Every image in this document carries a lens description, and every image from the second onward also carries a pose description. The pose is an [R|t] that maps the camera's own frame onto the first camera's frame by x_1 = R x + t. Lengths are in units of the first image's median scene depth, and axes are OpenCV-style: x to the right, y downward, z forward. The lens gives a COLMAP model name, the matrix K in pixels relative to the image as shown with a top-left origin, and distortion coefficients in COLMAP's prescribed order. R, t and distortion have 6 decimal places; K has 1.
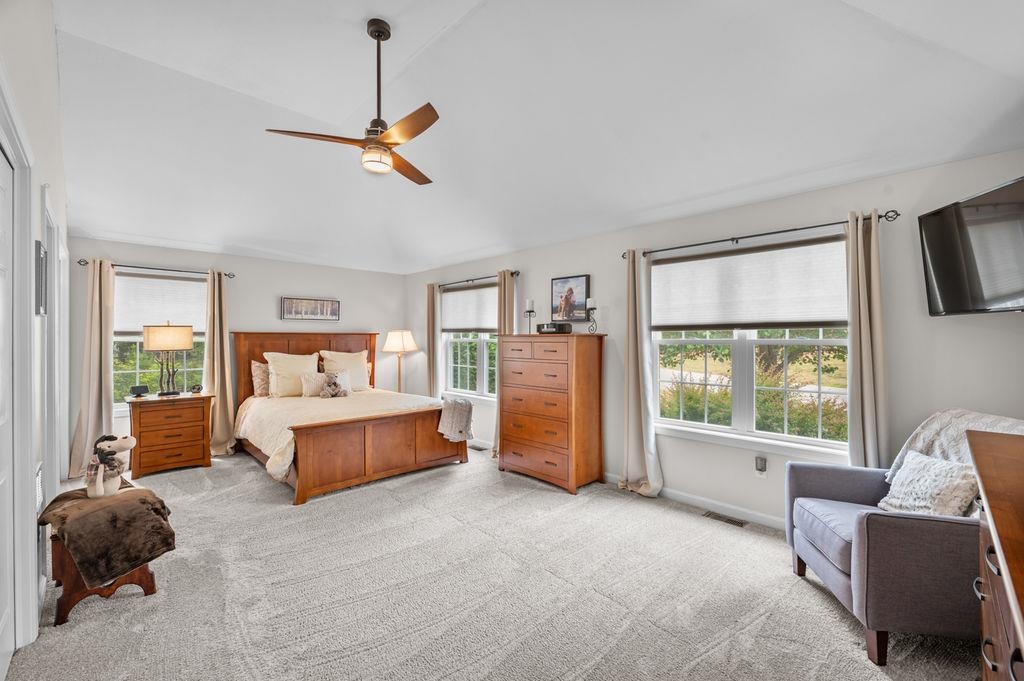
lens RADIAL K [[435.5, 0, 511.7], [0, 435.5, 337.2], [0, 0, 1]] dist [0.000149, 0.000091]
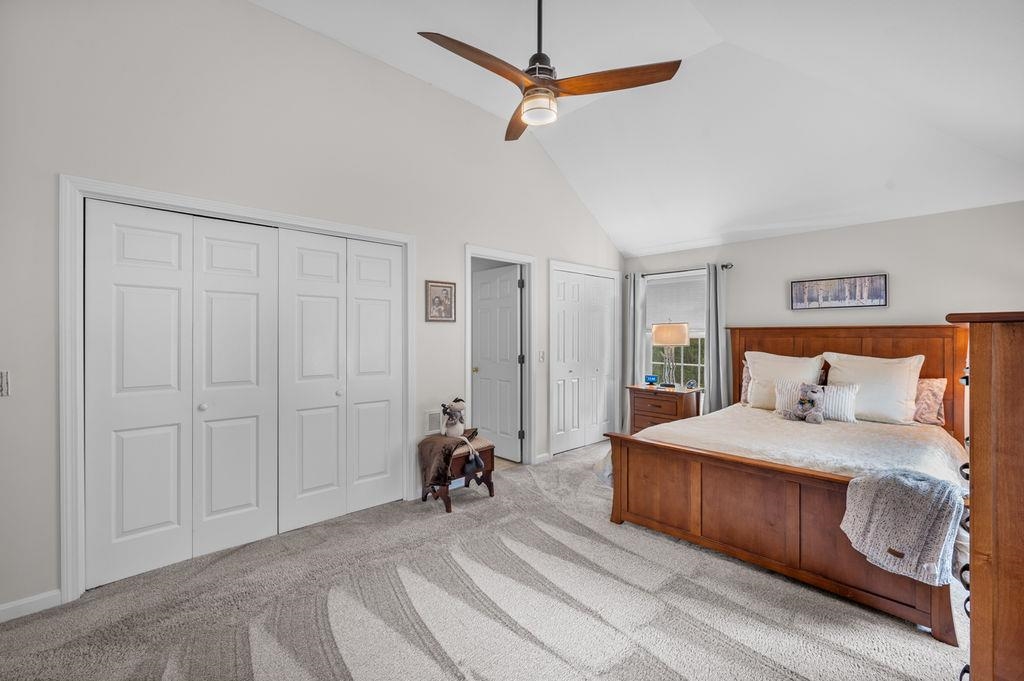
lens RADIAL K [[435.5, 0, 511.7], [0, 435.5, 334.9], [0, 0, 1]] dist [0.000149, 0.000091]
pose [[-0.015833, 0.000280, -0.999875, 0.275649], [0.004026, 0.999992, 0.000216, 0.001350], [0.999867, -0.004022, -0.015834, 0.554568]]
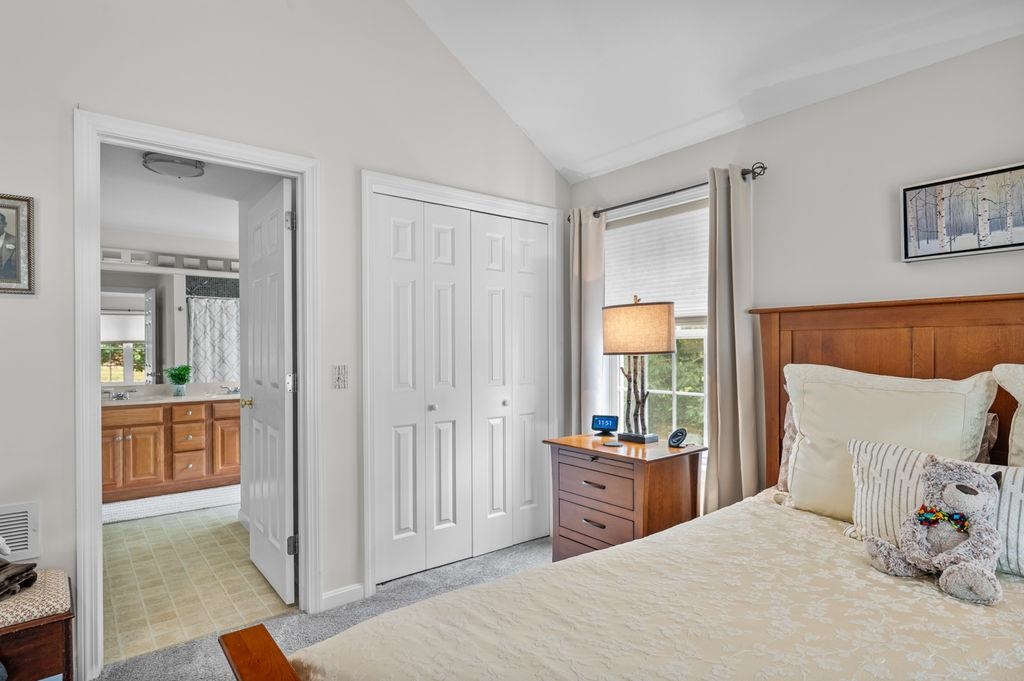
lens RADIAL K [[549.0, 0, 509.8], [0, 549.0, 346.9], [0, 0, 1]] dist [0.004047, -0.001182]
pose [[-0.100375, -0.001485, -0.994949, -0.117027], [0.009476, 0.999952, -0.002449, 0.020576], [0.994905, -0.009674, -0.100356, 0.817632]]
